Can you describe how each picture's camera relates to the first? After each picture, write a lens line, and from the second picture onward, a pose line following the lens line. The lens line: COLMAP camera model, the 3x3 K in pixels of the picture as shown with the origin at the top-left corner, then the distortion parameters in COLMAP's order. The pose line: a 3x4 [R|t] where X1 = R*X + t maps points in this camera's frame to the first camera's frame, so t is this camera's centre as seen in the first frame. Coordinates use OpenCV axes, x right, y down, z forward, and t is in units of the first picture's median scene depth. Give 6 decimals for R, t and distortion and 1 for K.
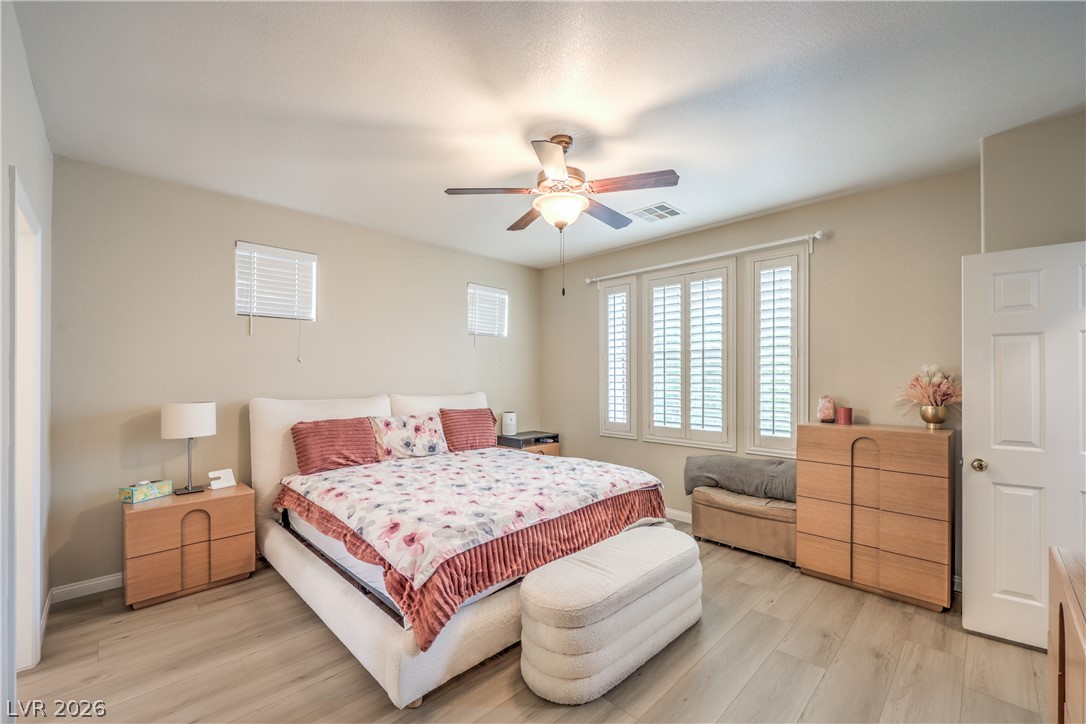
lens RADIAL K [[445.3, 0, 530.7], [0, 445.3, 378.5], [0, 0, 1]] dist [0.002865, -0.000176]
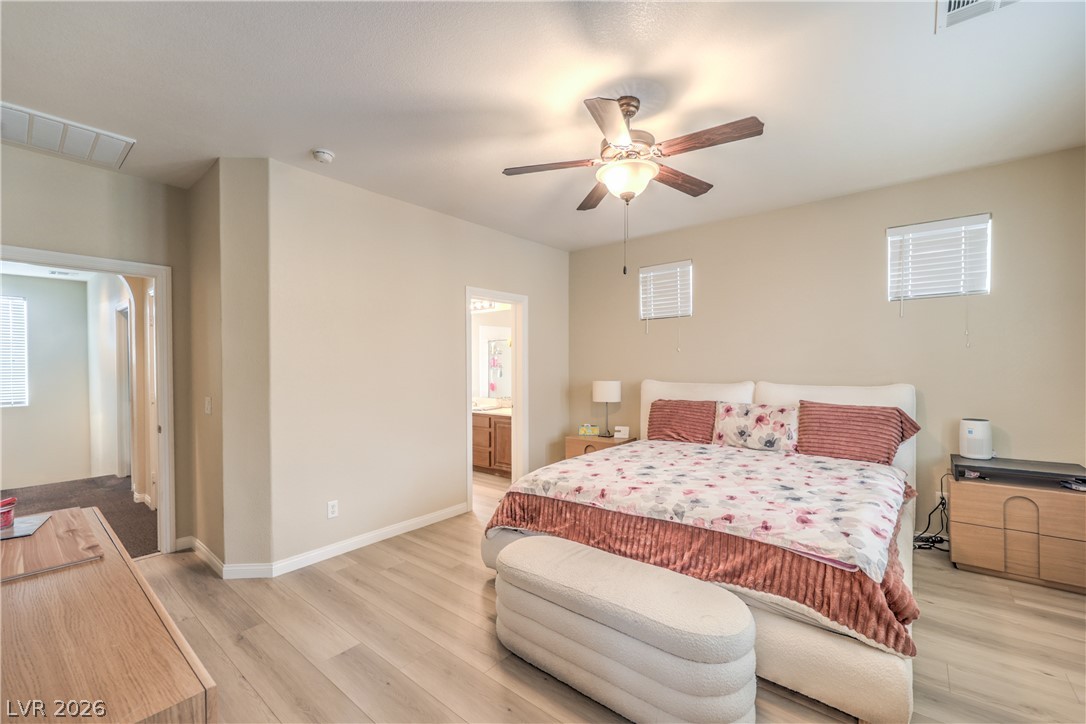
lens RADIAL K [[445.3, 0, 549.6], [0, 445.3, 367.5], [0, 0, 1]] dist [0.002865, -0.000176]
pose [[0.121987, 0.004632, -0.992521, 0.639186], [0.006784, 0.999962, 0.005500, -0.001769], [0.992509, -0.007404, 0.121951, 0.483726]]
